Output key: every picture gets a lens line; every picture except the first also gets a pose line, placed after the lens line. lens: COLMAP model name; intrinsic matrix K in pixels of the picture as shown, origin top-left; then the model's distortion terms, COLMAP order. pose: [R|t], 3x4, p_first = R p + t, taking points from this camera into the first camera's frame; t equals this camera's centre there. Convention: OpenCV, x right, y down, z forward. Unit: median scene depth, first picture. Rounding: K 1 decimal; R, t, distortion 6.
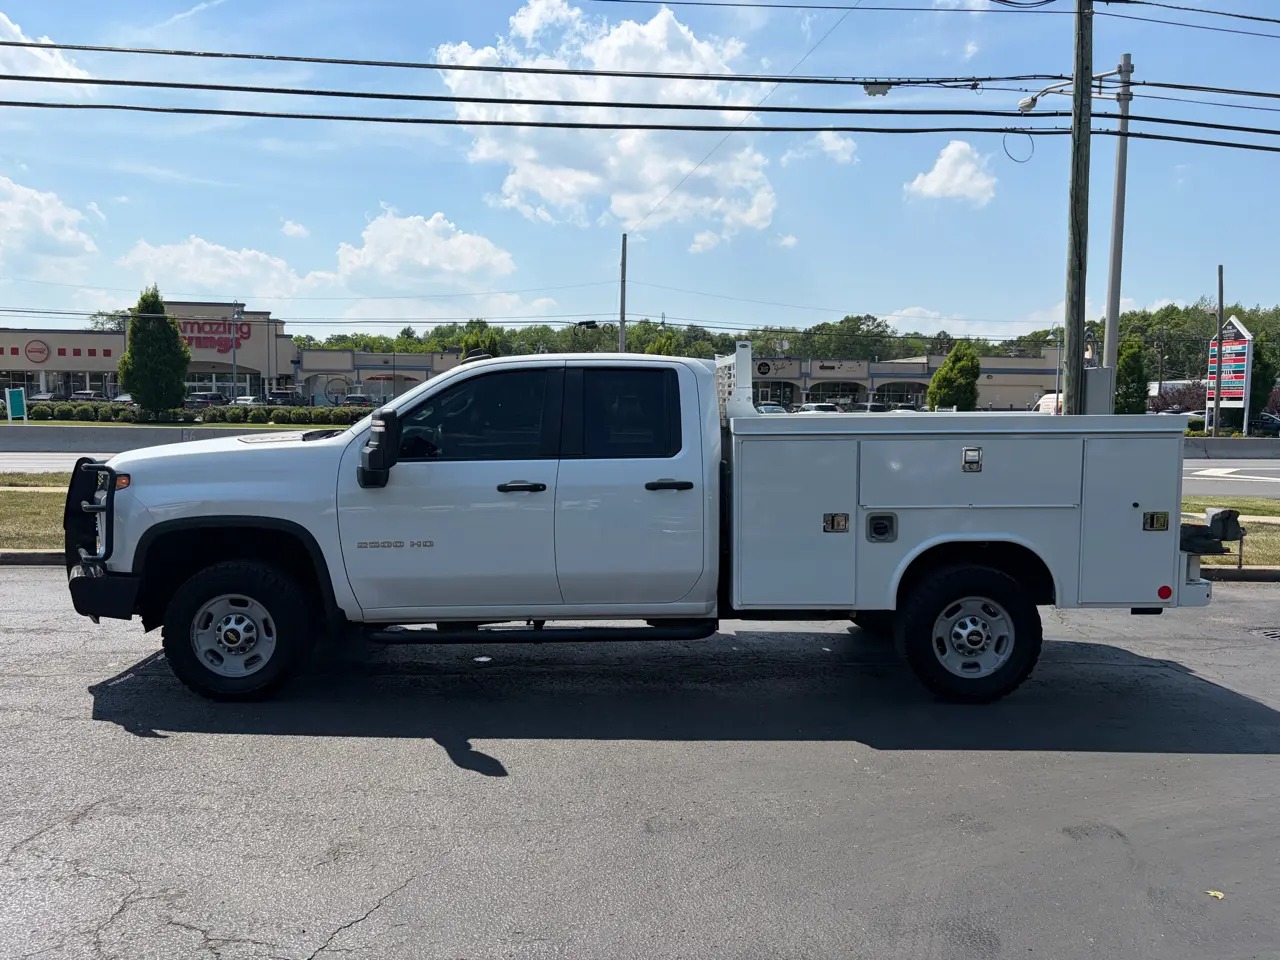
lens RADIAL K [[971.0, 0, 636.3], [0, 971.0, 479.3], [0, 0, 1]] dist [0.047811, -0.059967]
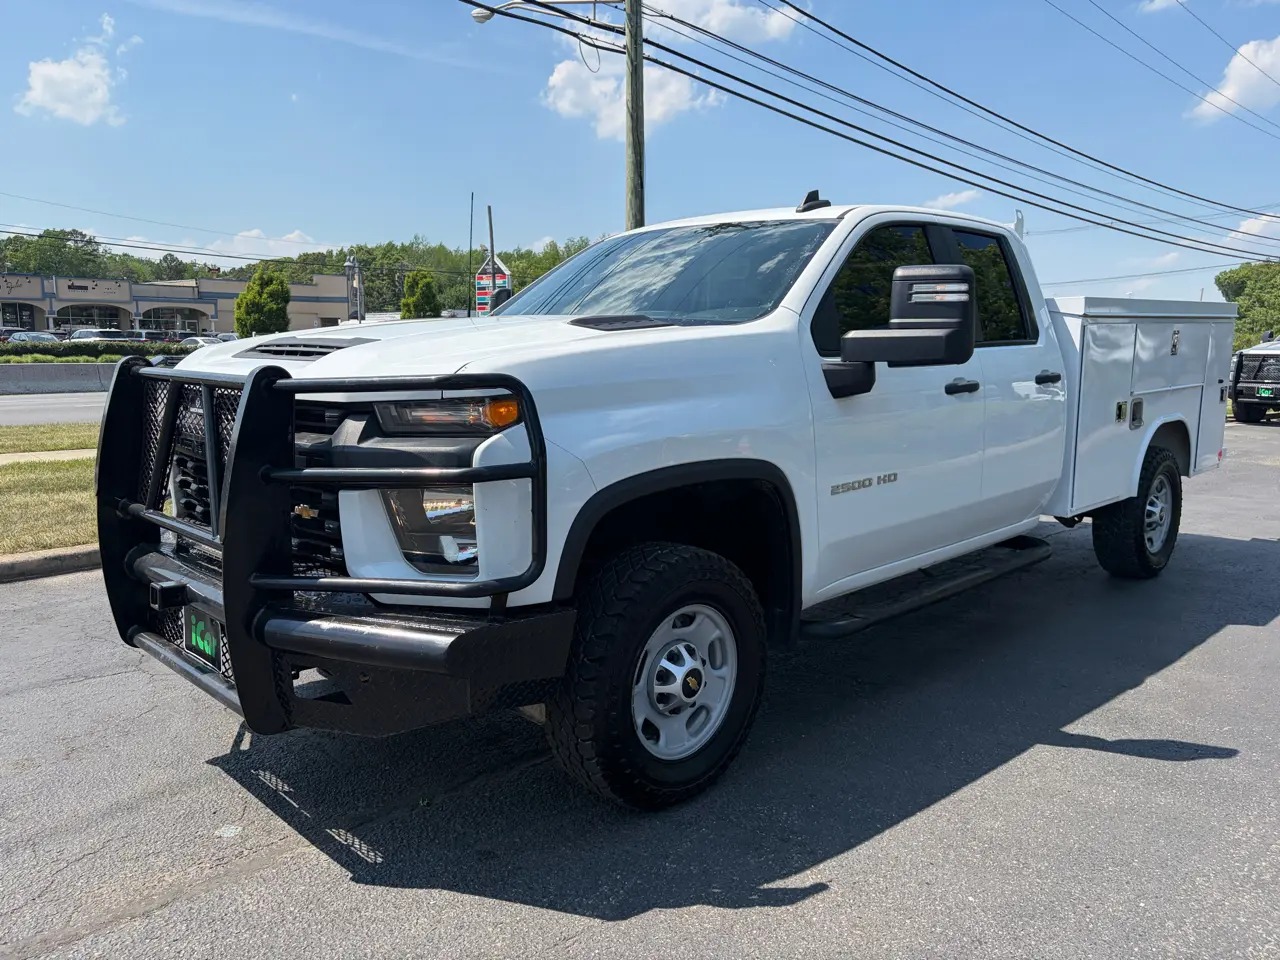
lens RADIAL K [[971.0, 0, 639.6], [0, 971.0, 483.6], [0, 0, 1]] dist [0.047811, -0.059967]
pose [[0.718835, -0.106573, 0.686963, -0.300536], [0.055586, 0.993827, 0.096014, -0.001349], [-0.692955, -0.030833, 0.720321, 0.237986]]
